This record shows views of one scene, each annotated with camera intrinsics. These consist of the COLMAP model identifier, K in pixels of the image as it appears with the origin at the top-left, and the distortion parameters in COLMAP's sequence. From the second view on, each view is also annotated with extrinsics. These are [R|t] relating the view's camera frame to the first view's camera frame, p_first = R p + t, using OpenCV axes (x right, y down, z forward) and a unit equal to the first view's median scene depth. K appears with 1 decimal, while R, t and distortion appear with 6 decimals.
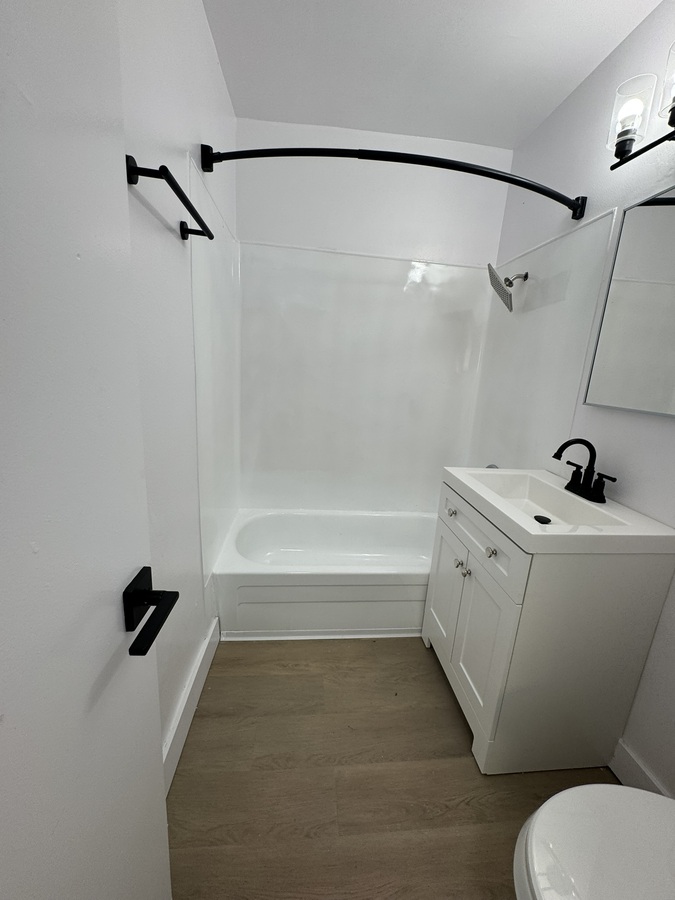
lens RADIAL K [[359.0, 0, 337.2], [0, 359.0, 449.4], [0, 0, 1]] dist [-0.002364, 0.000645]
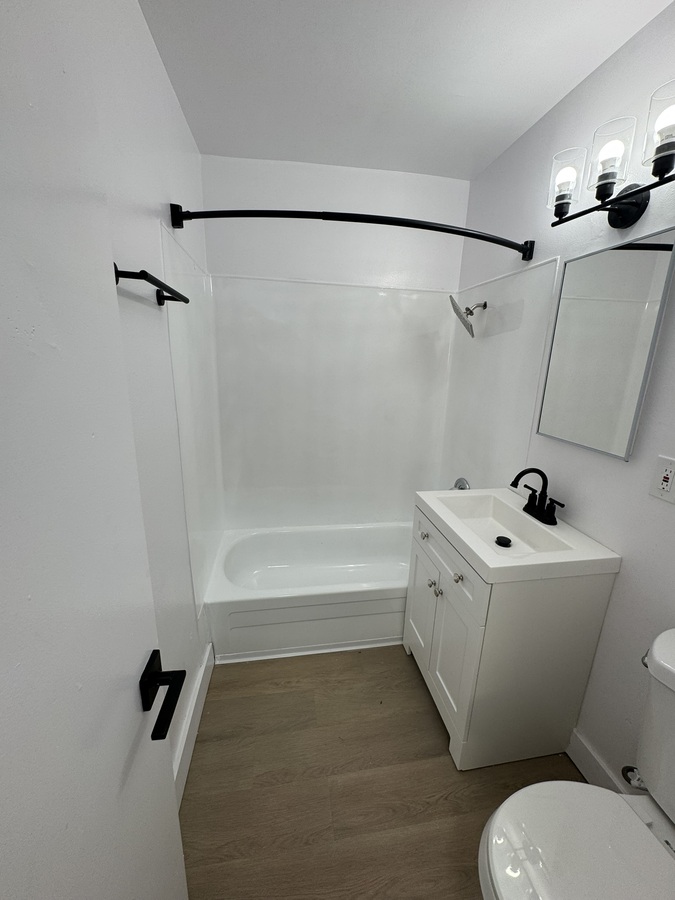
lens RADIAL K [[359.0, 0, 337.2], [0, 359.0, 447.6], [0, 0, 1]] dist [-0.002364, 0.000645]
pose [[0.997311, -0.049163, 0.054355, 0.009642], [0.047664, 0.998455, 0.028551, -0.146011], [-0.055675, -0.025884, 0.998113, -0.074799]]
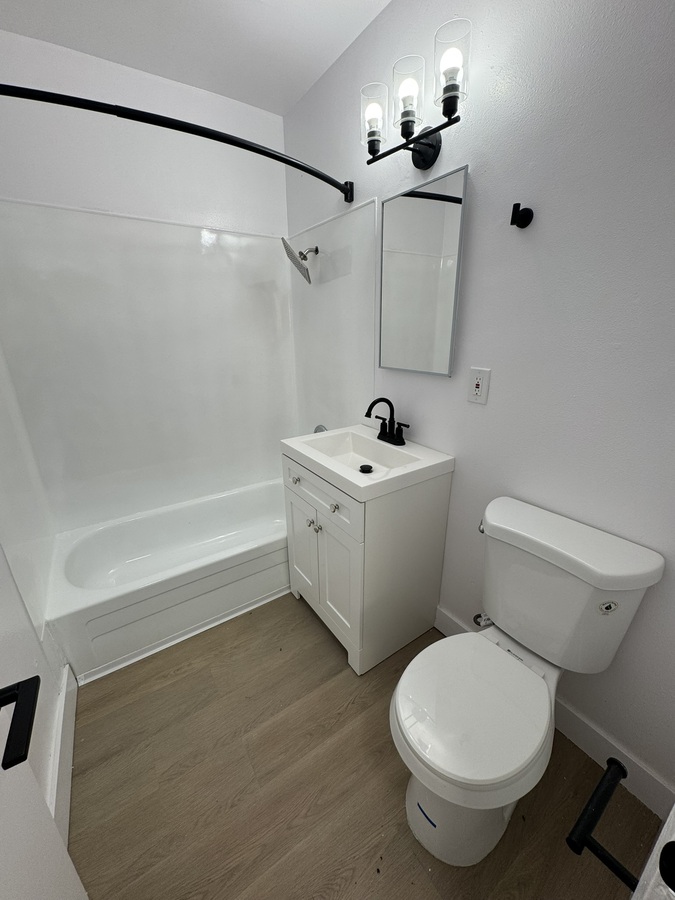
lens RADIAL K [[359.0, 0, 337.8], [0, 359.0, 449.0], [0, 0, 1]] dist [-0.002364, 0.000645]
pose [[0.875905, -0.222909, 0.427905, -0.020181], [0.173717, 0.973100, 0.151325, -0.067275], [-0.450126, -0.058212, 0.891066, -0.040674]]
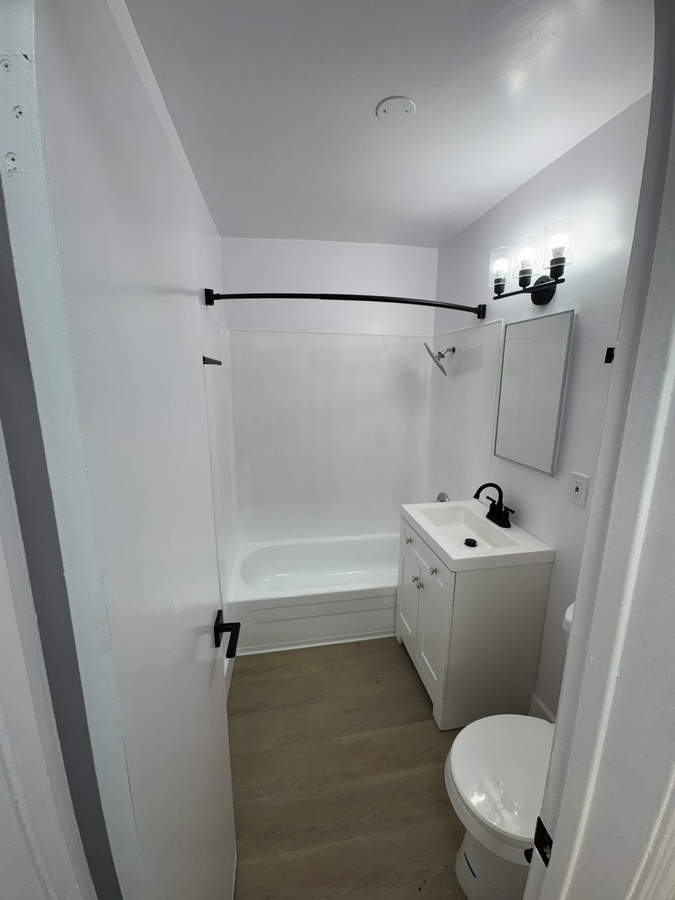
lens RADIAL K [[359.0, 0, 337.7], [0, 359.0, 446.7], [0, 0, 1]] dist [-0.002364, 0.000645]
pose [[0.995412, -0.069255, 0.066013, -0.007951], [0.071023, 0.997166, -0.024809, -0.170453], [-0.064108, 0.029384, 0.997510, -0.357840]]
